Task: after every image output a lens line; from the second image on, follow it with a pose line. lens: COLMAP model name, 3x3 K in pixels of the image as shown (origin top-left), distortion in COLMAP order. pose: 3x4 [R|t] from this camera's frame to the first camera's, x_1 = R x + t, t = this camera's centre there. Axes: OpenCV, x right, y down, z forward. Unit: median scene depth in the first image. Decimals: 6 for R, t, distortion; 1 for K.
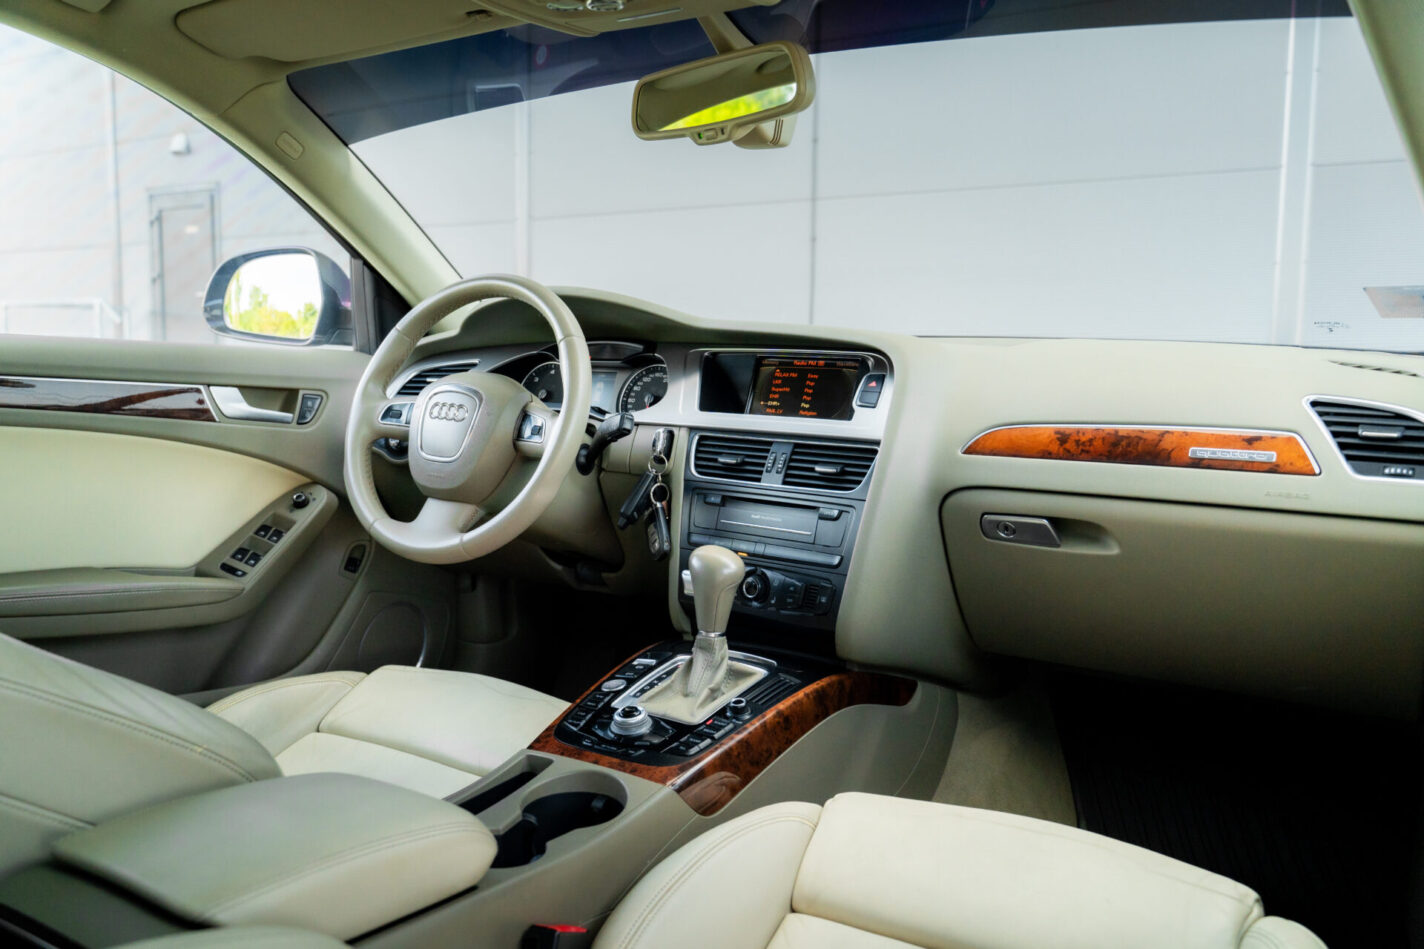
lens RADIAL K [[1124.1, 0, 682.2], [0, 1124.1, 479.7], [0, 0, 1]] dist [0.033747, -0.002780]
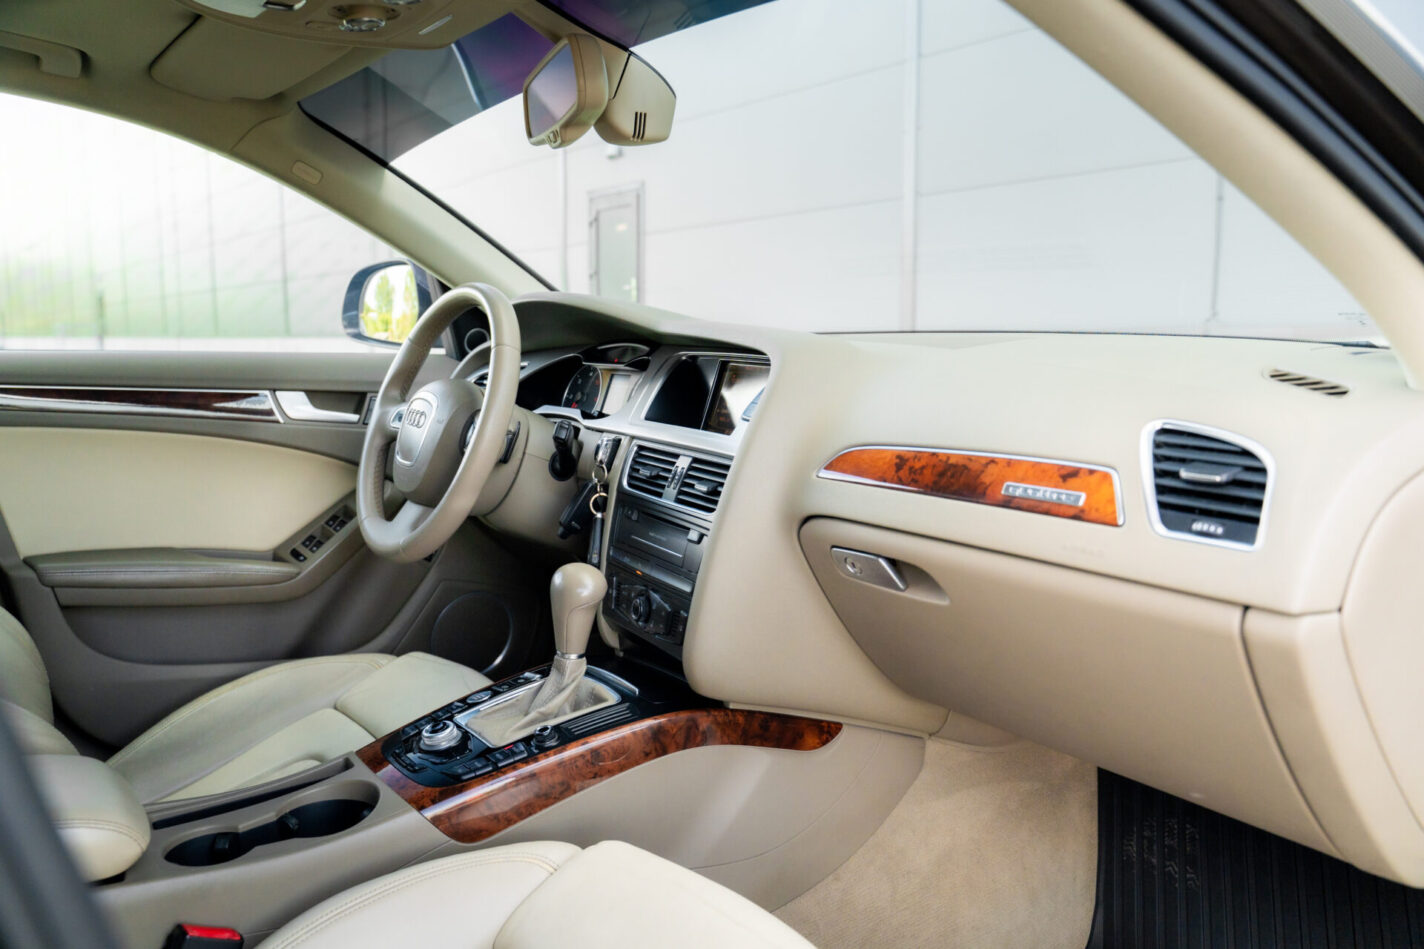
lens RADIAL K [[1124.1, 0, 682.2], [0, 1124.1, 479.7], [0, 0, 1]] dist [0.033747, -0.002780]
pose [[0.916040, 0.031504, -0.399848, 0.464783], [-0.023374, 0.999409, 0.025194, -0.037378], [0.400405, -0.013732, 0.916235, 0.148683]]
